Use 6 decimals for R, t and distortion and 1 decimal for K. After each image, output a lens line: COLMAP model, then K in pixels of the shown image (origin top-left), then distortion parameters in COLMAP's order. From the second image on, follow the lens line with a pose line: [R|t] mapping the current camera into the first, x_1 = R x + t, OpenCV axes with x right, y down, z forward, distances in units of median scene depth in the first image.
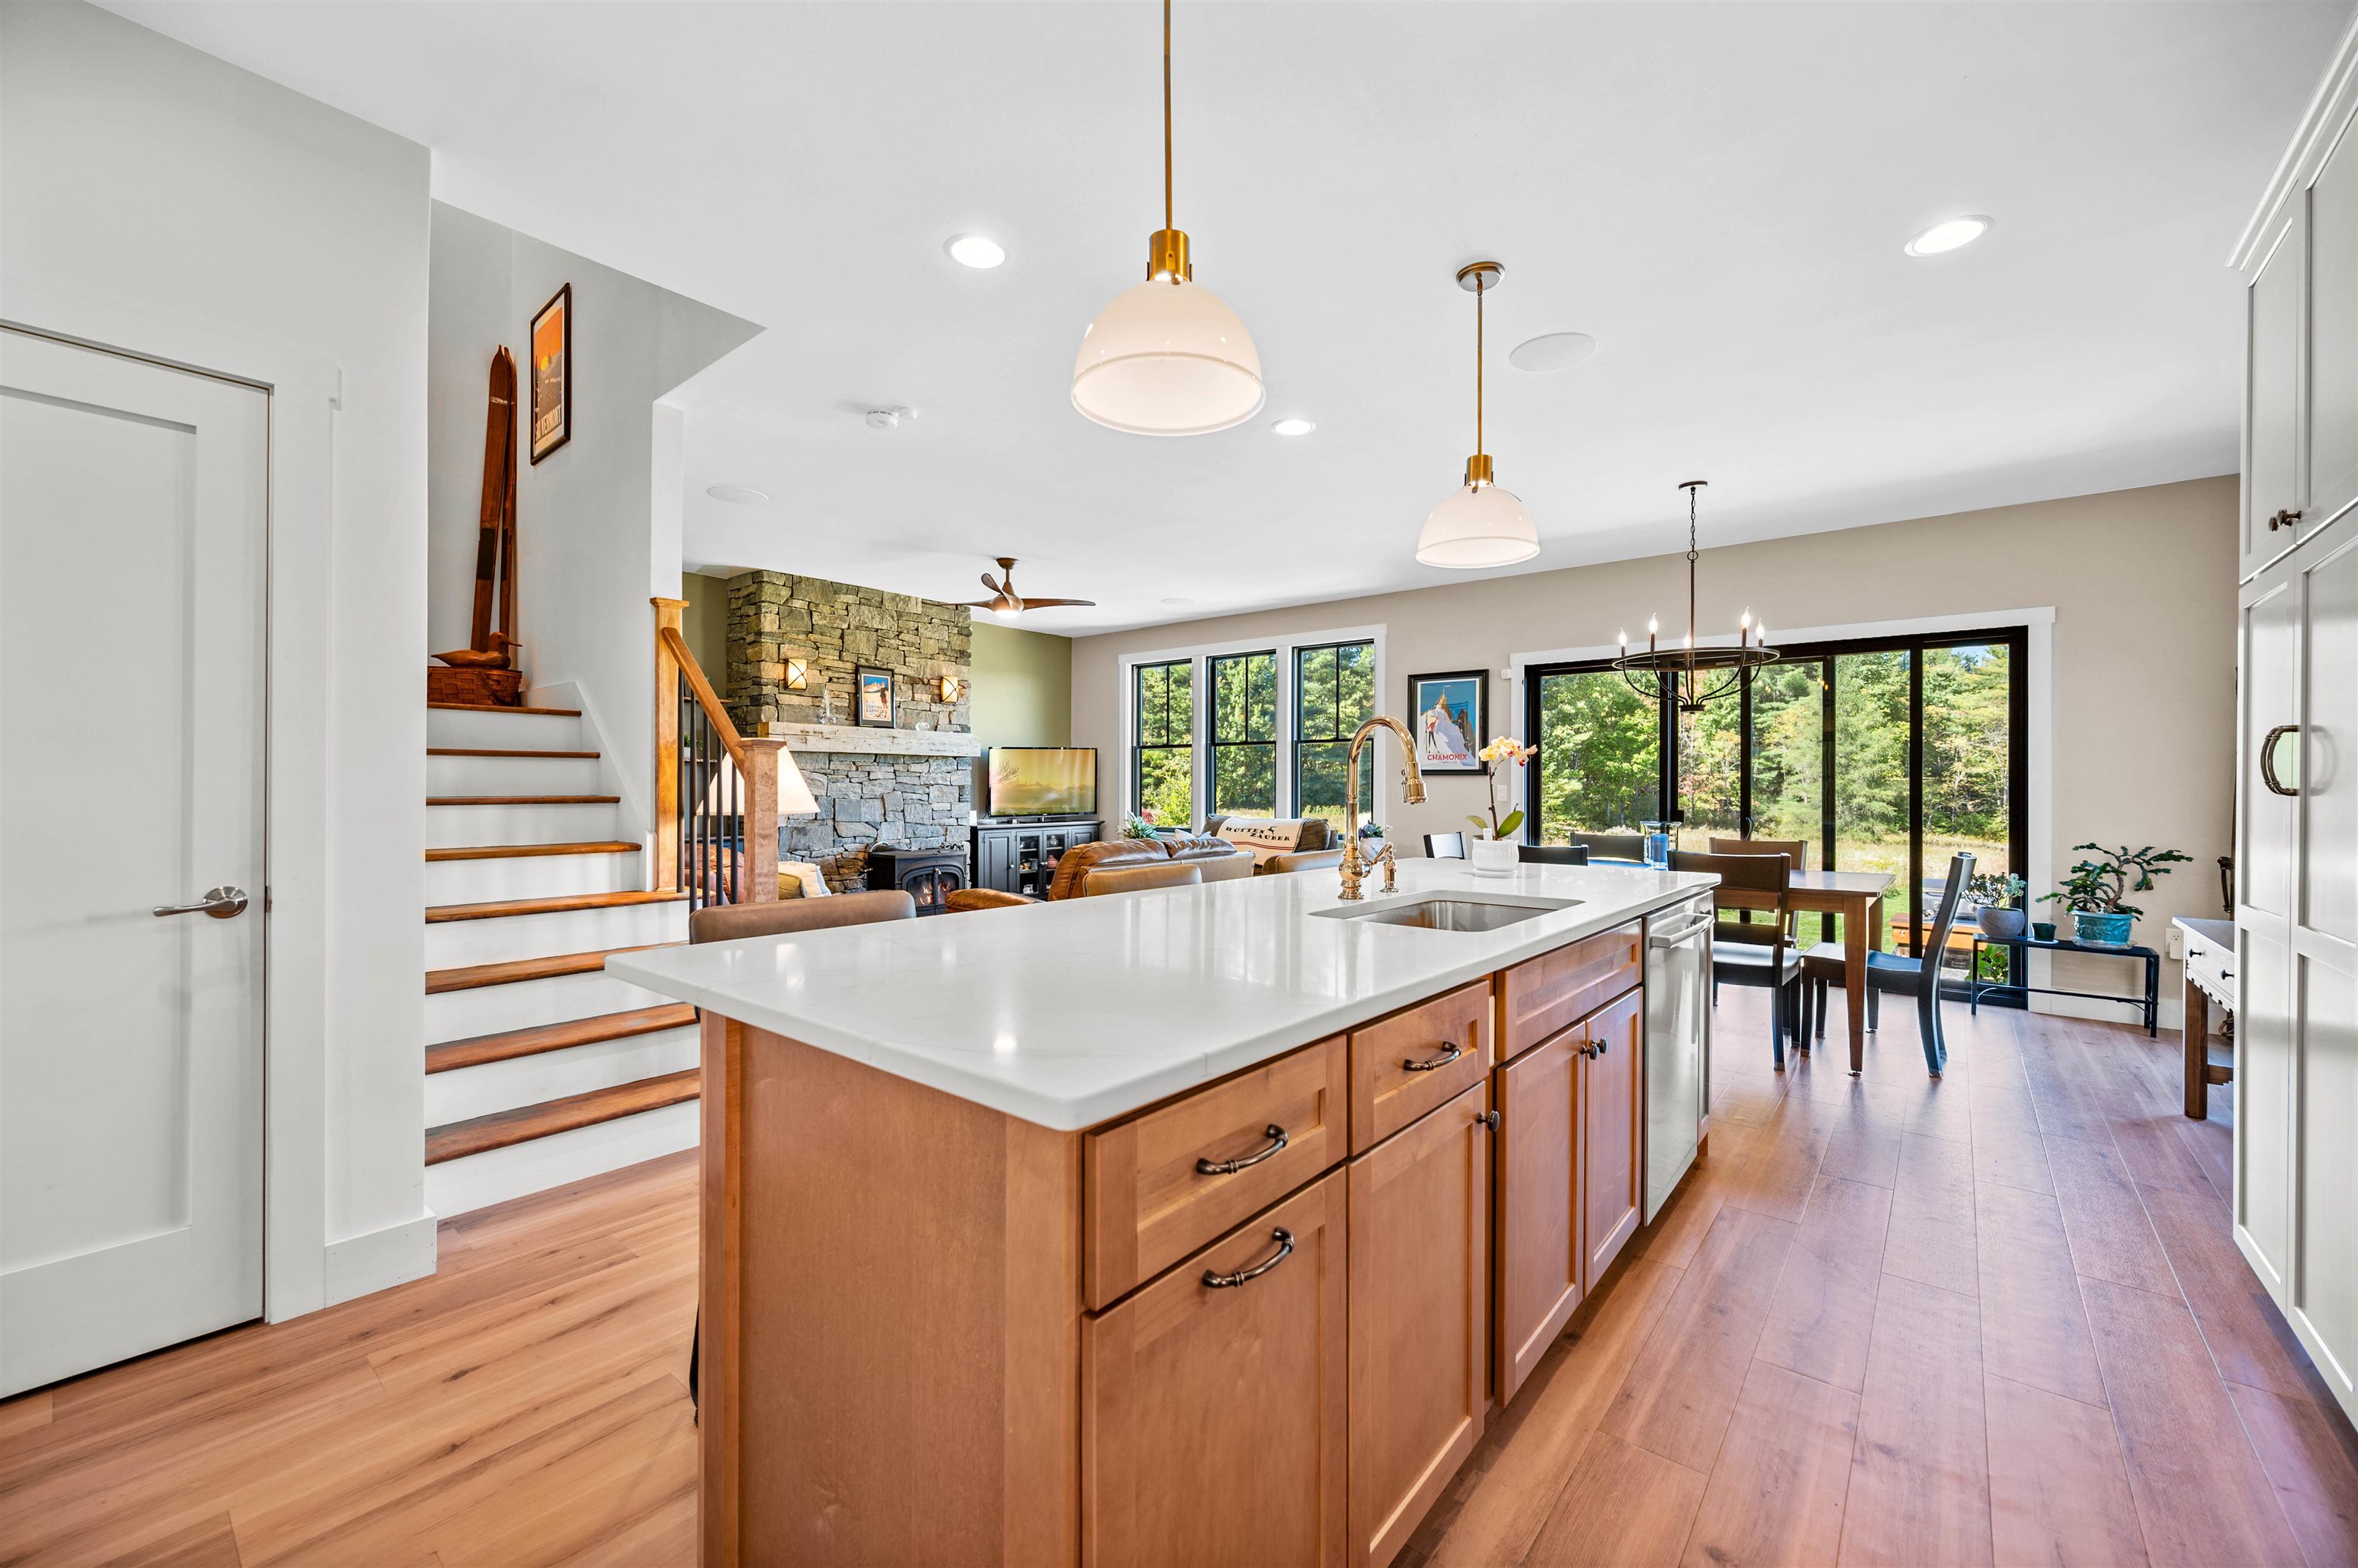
lens RADIAL K [[927.5, 0, 1174.0], [0, 927.5, 786.9], [0, 0, 1]] dist [-0.000614, -0.000091]
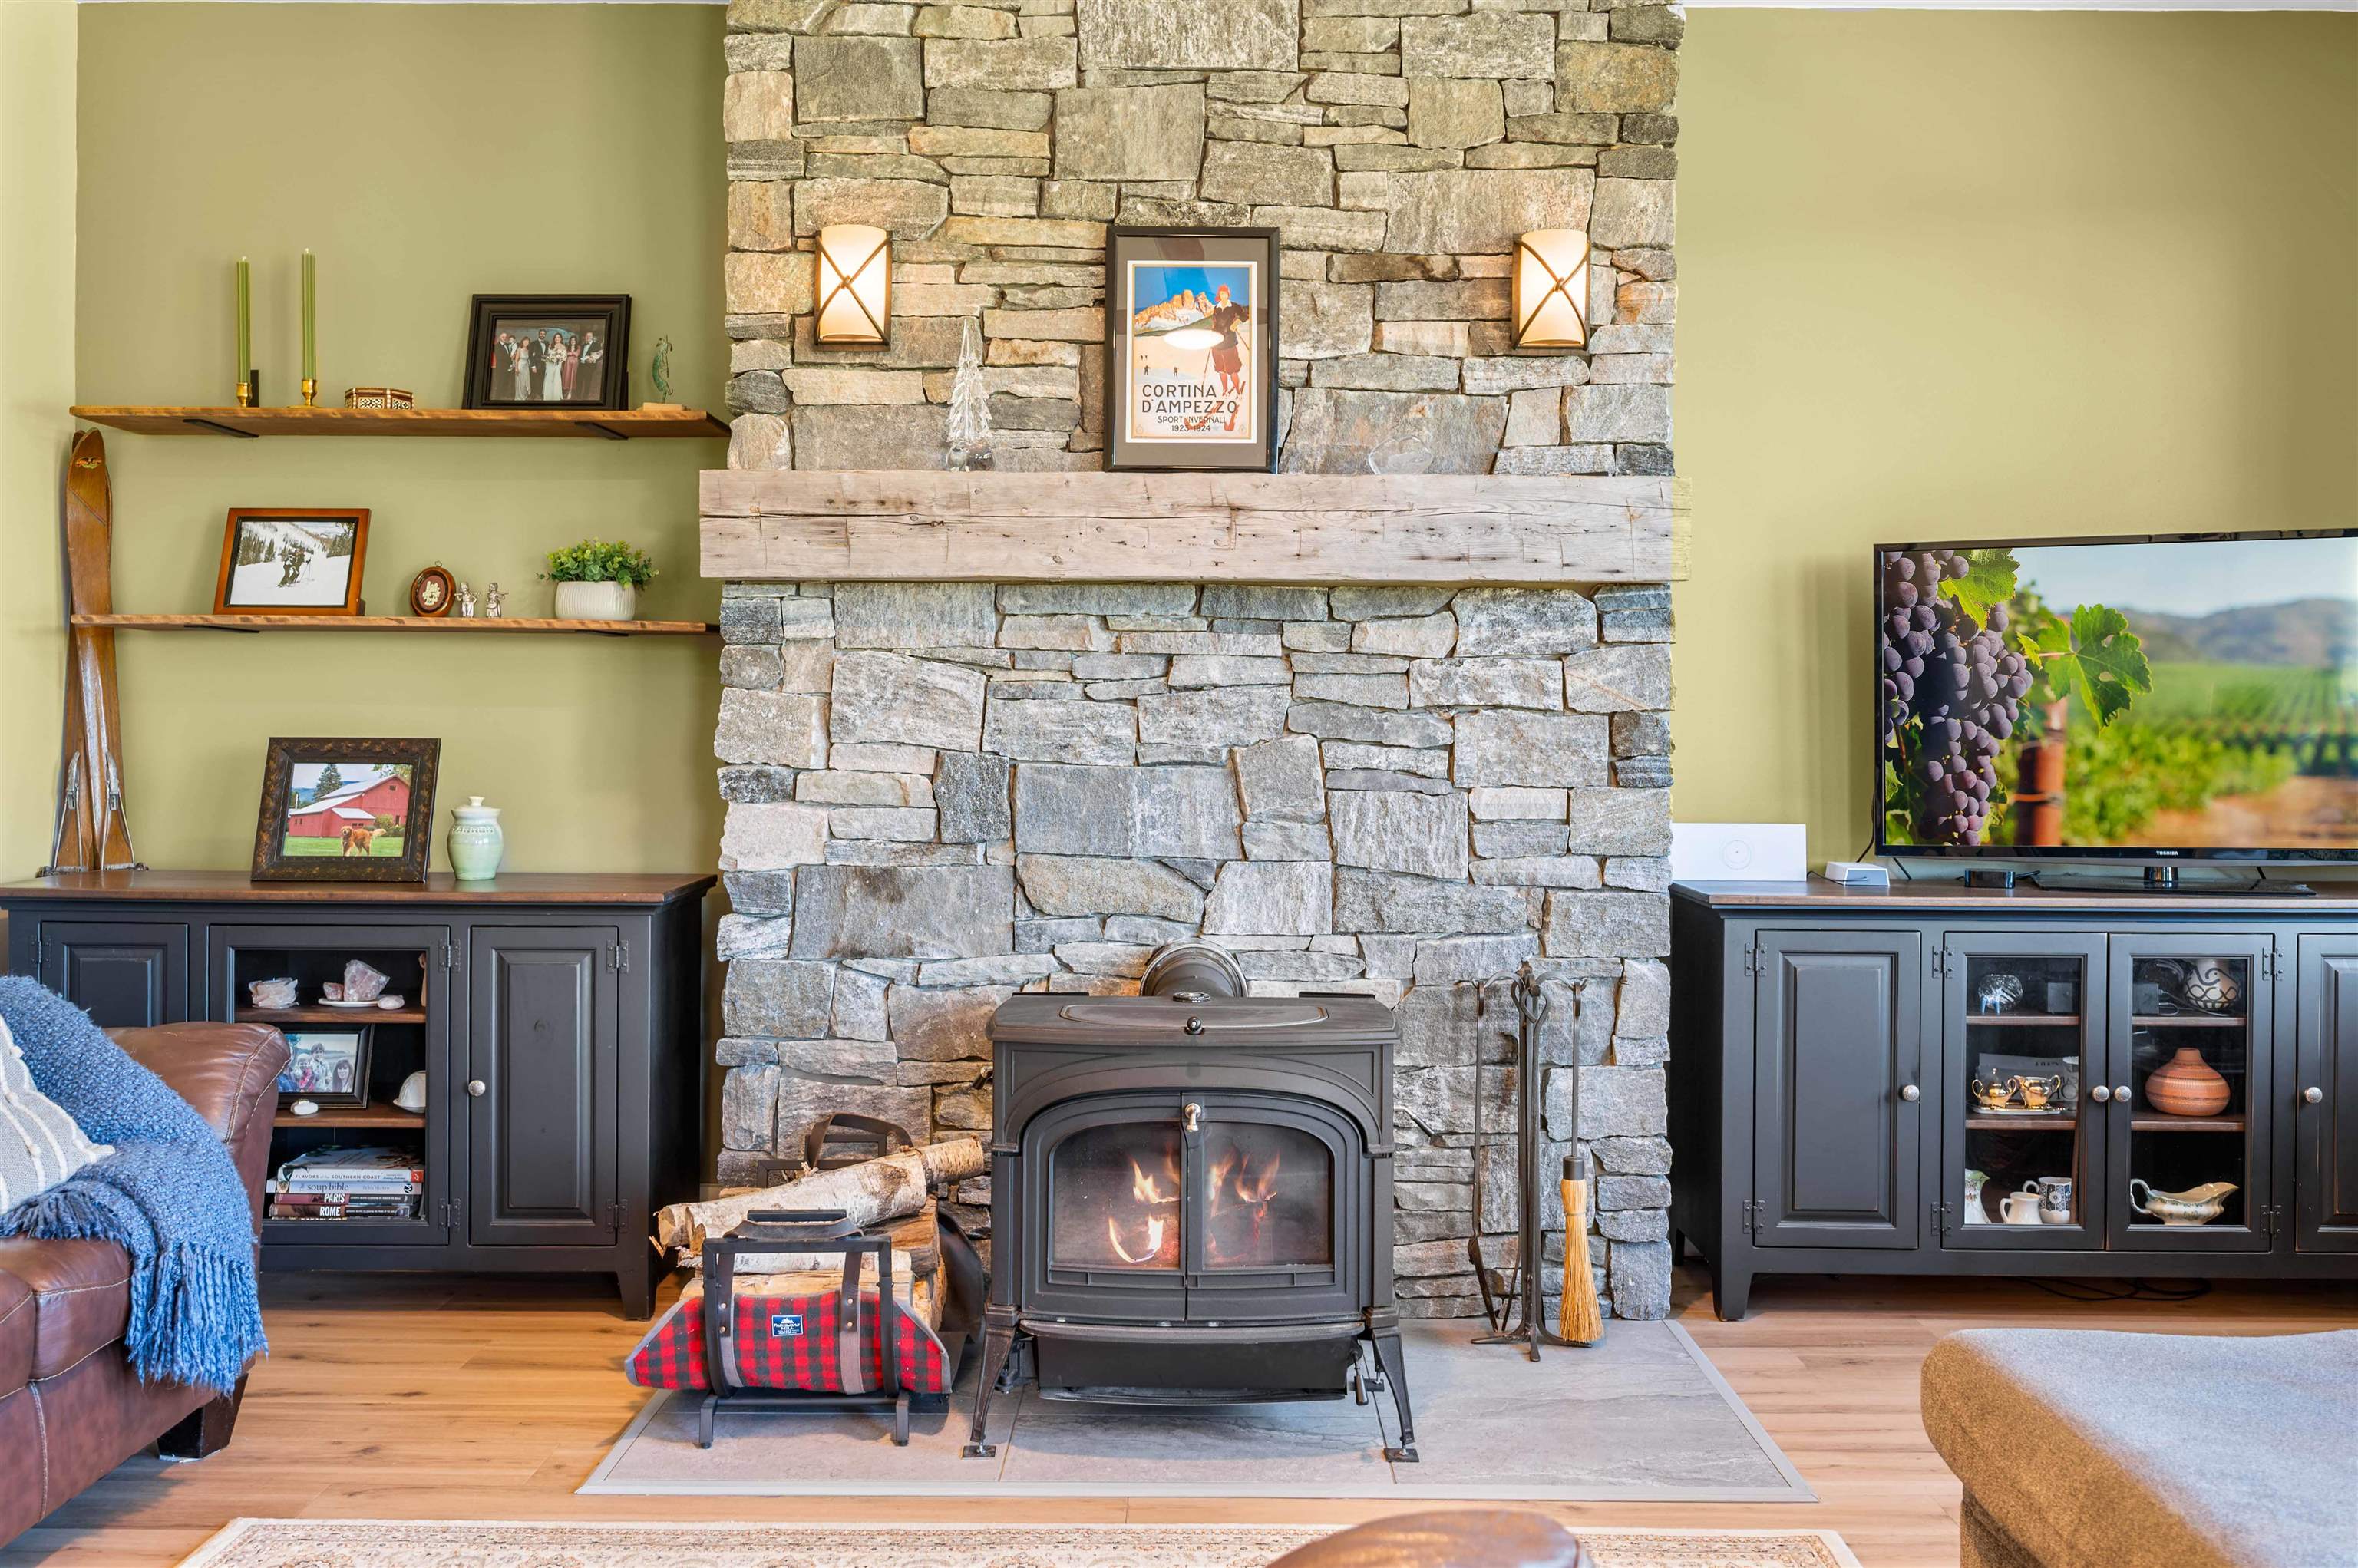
lens RADIAL K [[2075.2, 0, 1178.8], [0, 2075.2, 732.5], [0, 0, 1]] dist [-0.003340, -0.003007]
pose [[0.633964, 0.007123, -0.773330, 0.101557], [-0.005593, 0.999974, 0.004625, 0.001573], [0.773342, 0.001393, 0.633987, 0.662333]]
